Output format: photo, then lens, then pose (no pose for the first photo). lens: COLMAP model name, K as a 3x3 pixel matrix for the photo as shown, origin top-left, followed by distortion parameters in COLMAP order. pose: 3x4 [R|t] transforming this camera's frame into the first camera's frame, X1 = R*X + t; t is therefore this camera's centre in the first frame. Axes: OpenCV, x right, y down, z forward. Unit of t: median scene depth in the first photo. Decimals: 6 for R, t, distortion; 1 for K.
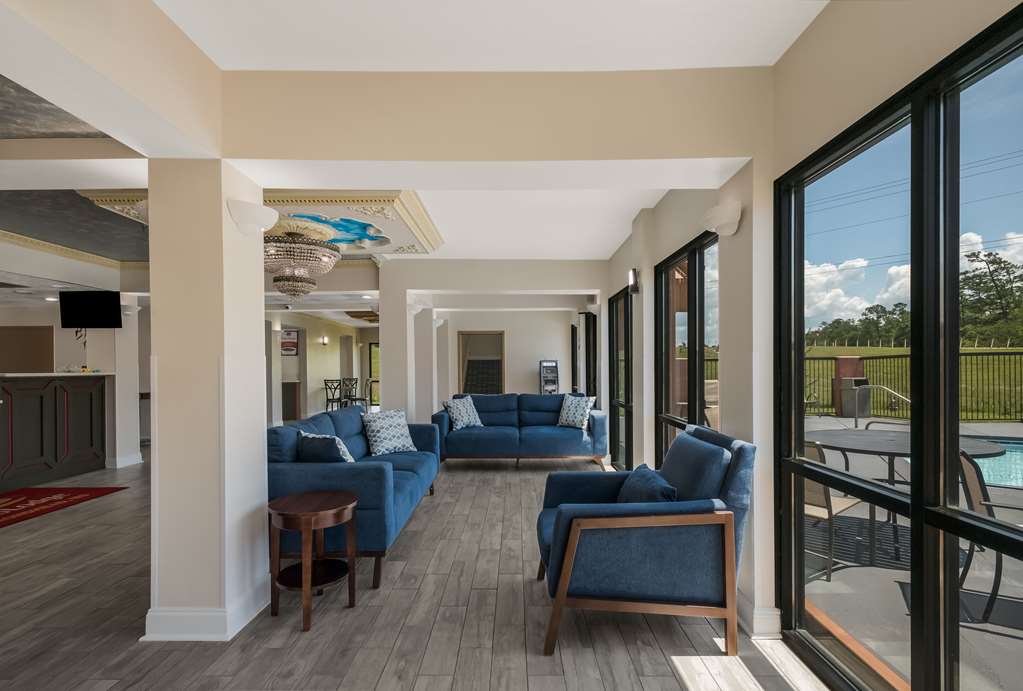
lens RADIAL K [[500.1, 0, 515.0], [0, 500.1, 359.9], [0, 0, 1]] dist [0.021782, 0.000155]
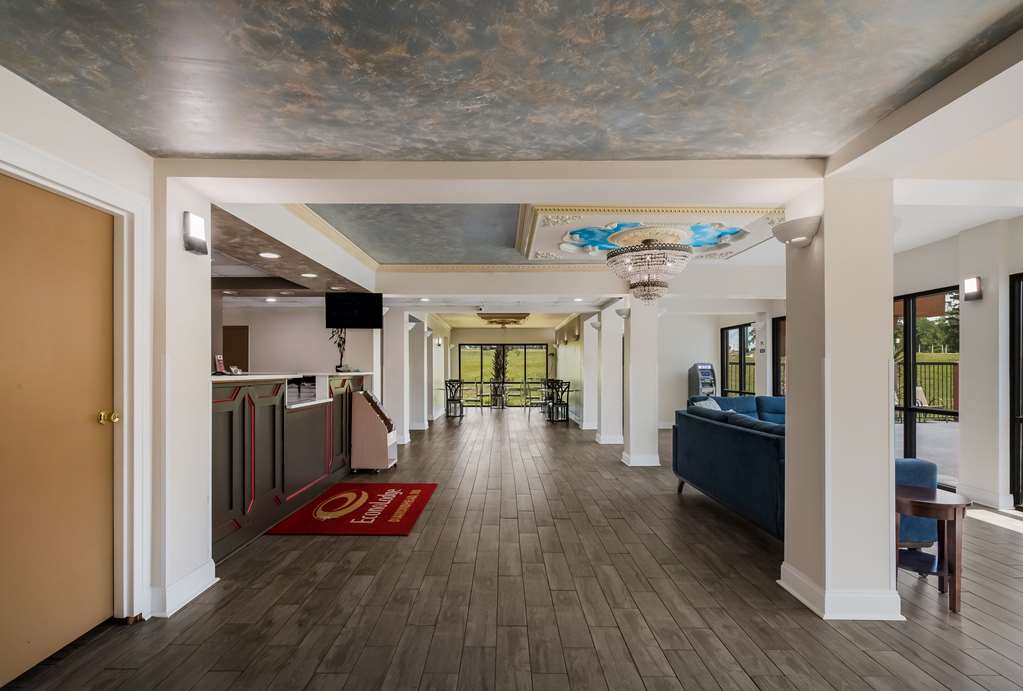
lens RADIAL K [[501.8, 0, 511.8], [0, 501.8, 370.1], [0, 0, 1]] dist [-0.001521, -0.000246]
pose [[0.999851, 0.007516, 0.015508, -0.523357], [-0.007746, 0.999860, 0.014829, 0.003607], [-0.015394, -0.014947, 0.999770, -0.017342]]
